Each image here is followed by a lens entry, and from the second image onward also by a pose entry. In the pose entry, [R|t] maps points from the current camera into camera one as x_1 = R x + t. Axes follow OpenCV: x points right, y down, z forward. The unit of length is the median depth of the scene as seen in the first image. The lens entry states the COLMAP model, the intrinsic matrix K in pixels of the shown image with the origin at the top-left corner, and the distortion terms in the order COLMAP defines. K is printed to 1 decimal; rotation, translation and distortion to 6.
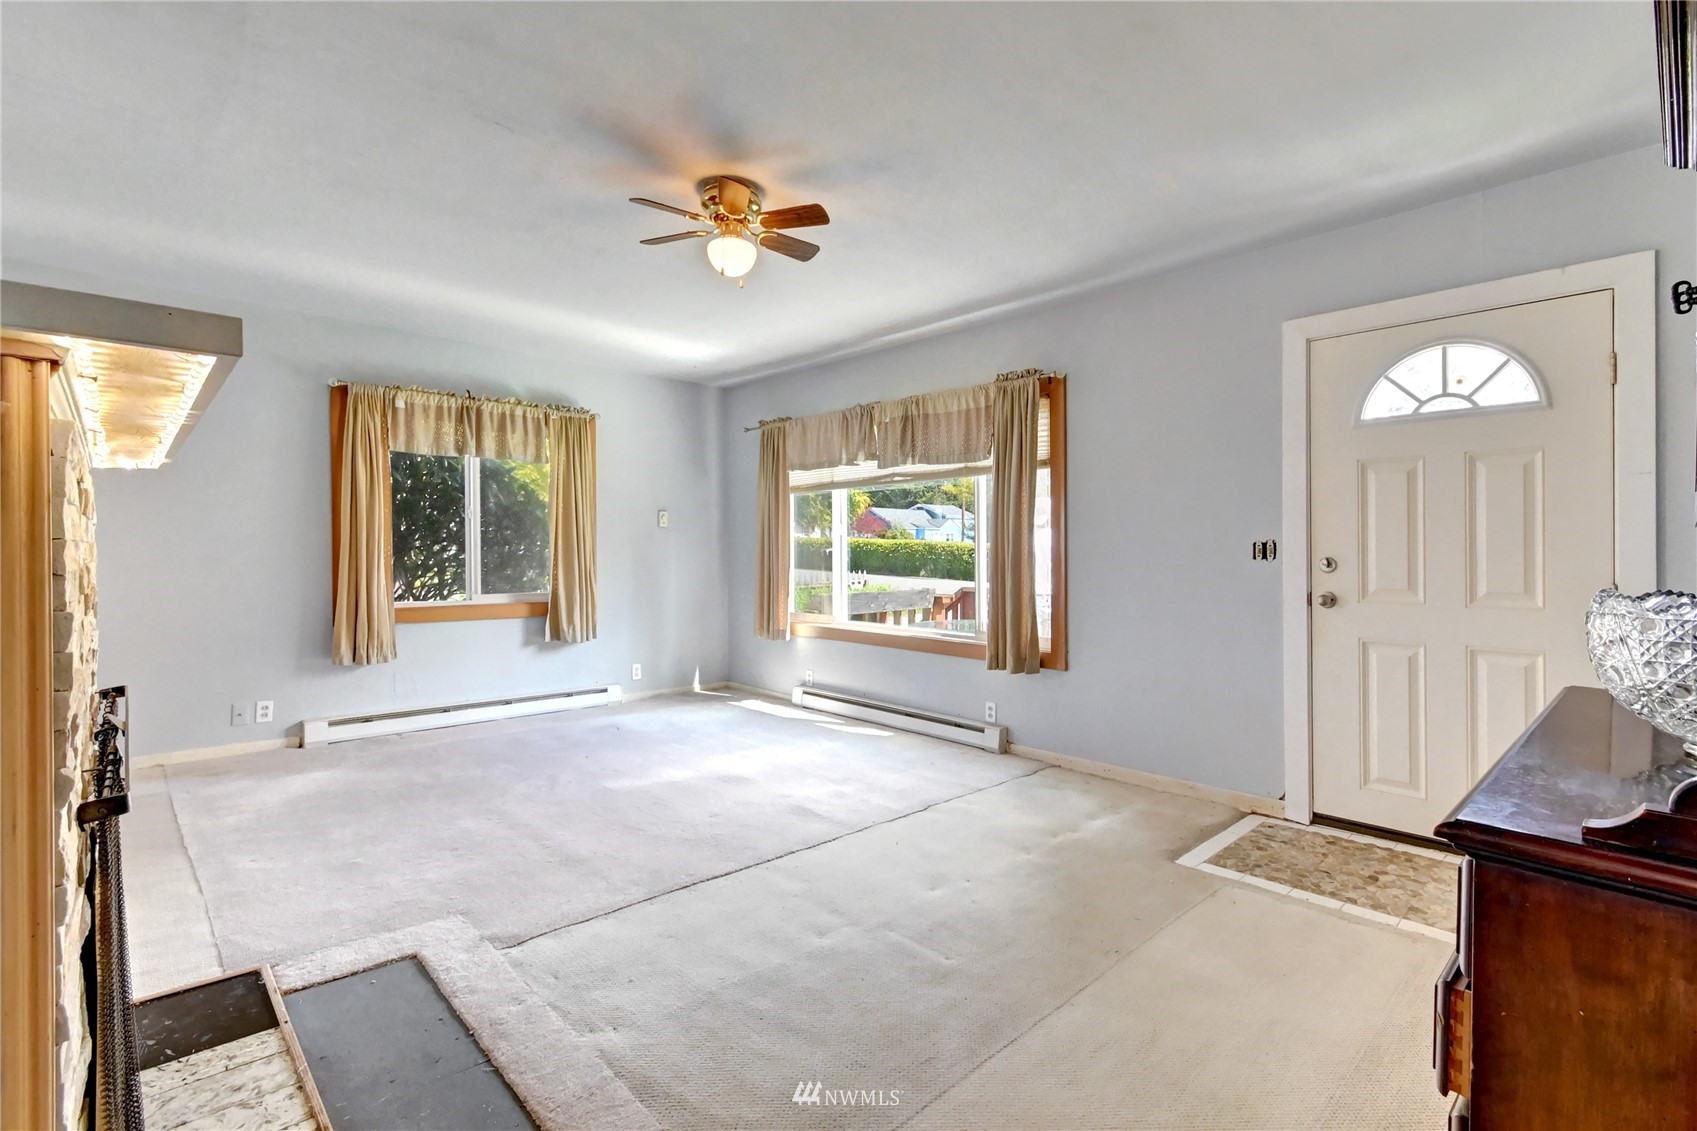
lens RADIAL K [[784.4, 0, 881.5], [0, 784.4, 546.3], [0, 0, 1]] dist [0.002591, 0.000082]
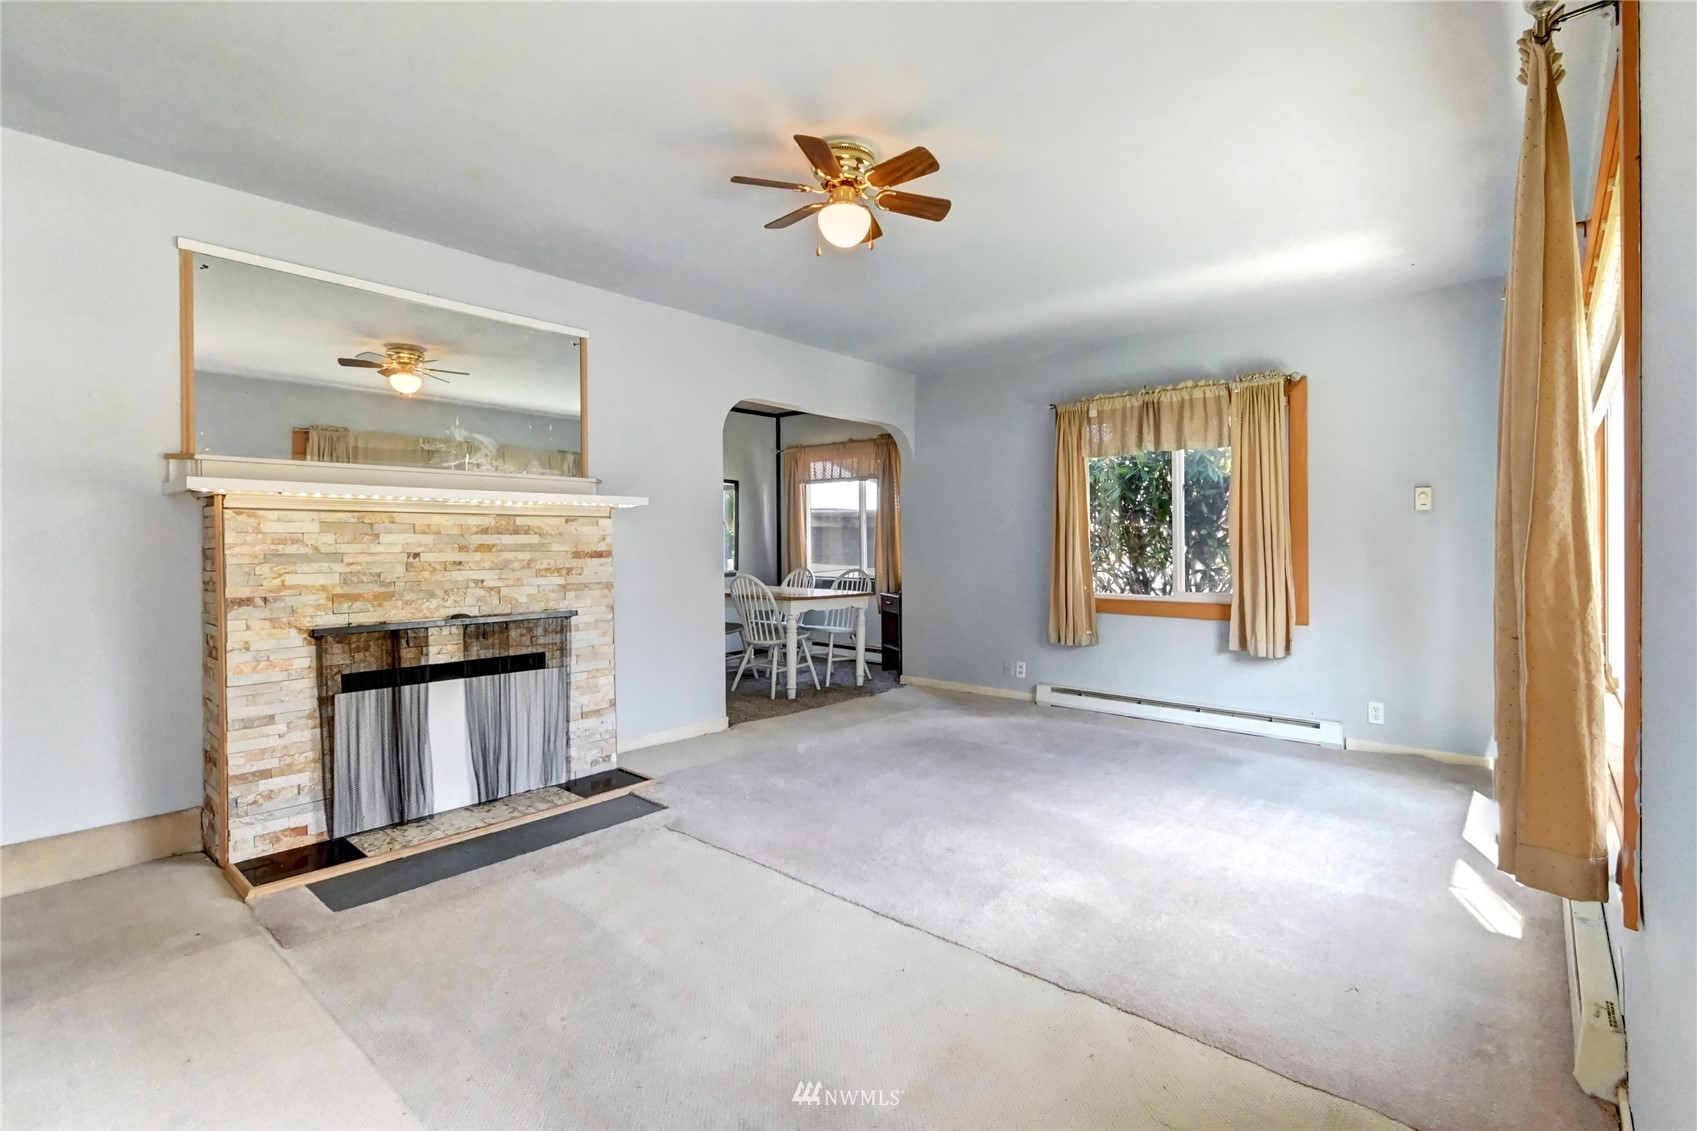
lens RADIAL K [[784.4, 0, 881.5], [0, 784.4, 546.3], [0, 0, 1]] dist [0.002591, 0.000082]
pose [[0.091283, -0.004896, -0.995813, 0.491322], [0.007278, 0.999964, -0.004250, 0.008545], [0.995798, -0.006859, 0.091315, 0.645523]]
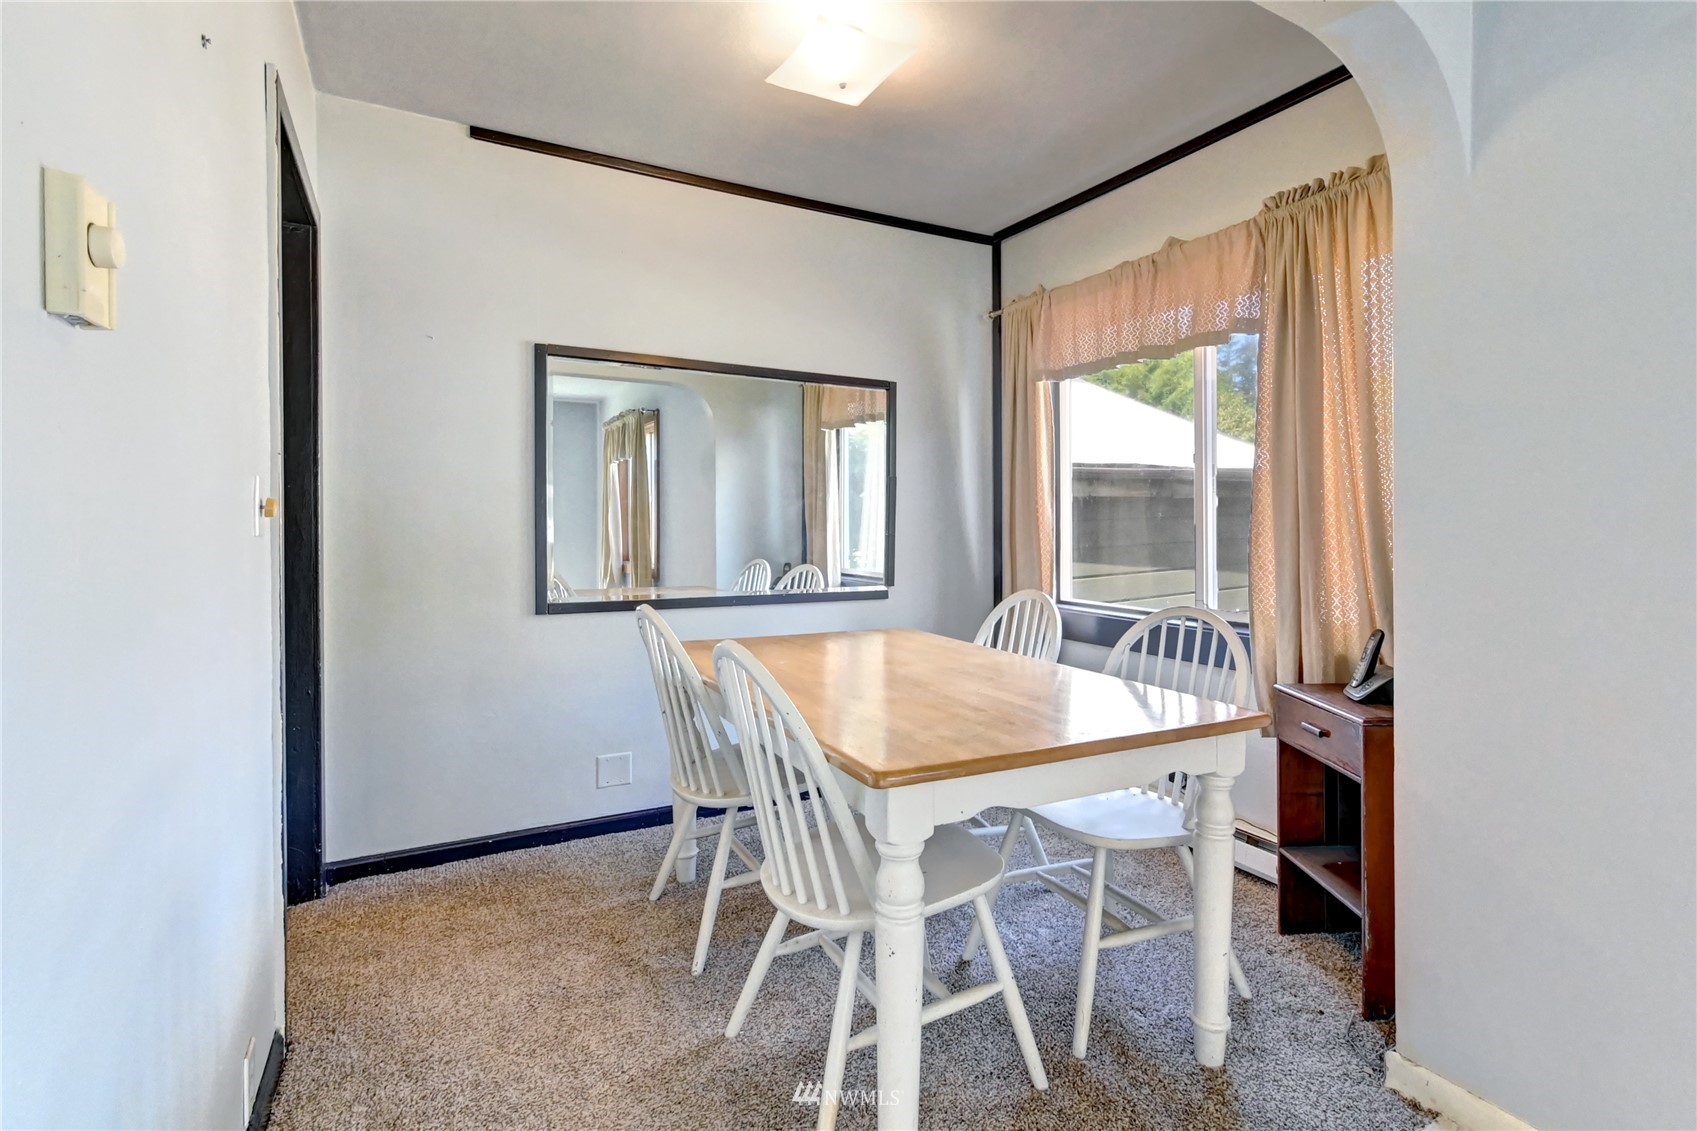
lens RADIAL K [[821.4, 0, 903.6], [0, 821.4, 552.4], [0, 0, 1]] dist [0.001497, -0.000530]
pose [[-0.241663, 0.004976, -0.970348, -0.522313], [-0.004965, 0.999967, 0.006364, 0.011325], [0.970348, 0.006356, -0.241630, 0.688148]]
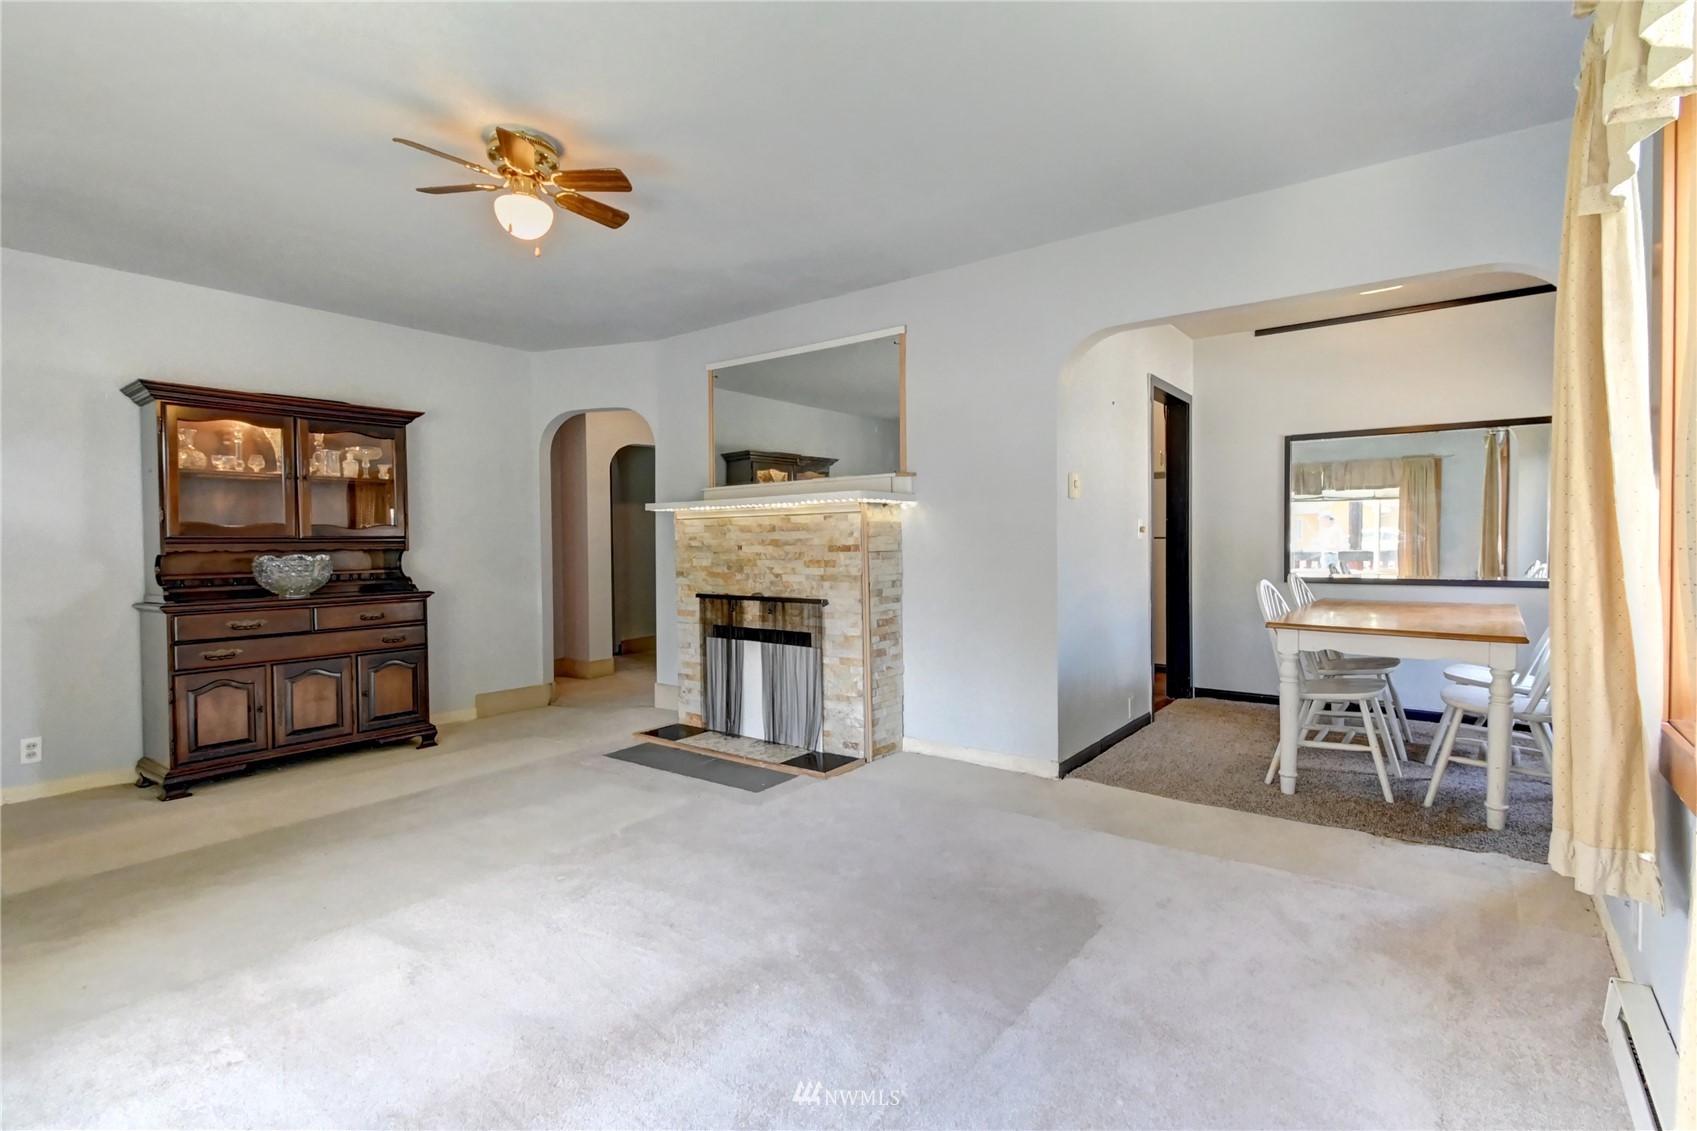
lens RADIAL K [[797.7, 0, 861.3], [0, 797.7, 548.1], [0, 0, 1]] dist [0.002532, 0.000034]
pose [[-0.990447, 0.009311, -0.137579, -0.294636], [0.007892, 0.999910, 0.010858, 0.001314], [0.137667, 0.009668, -0.990431, 1.331879]]
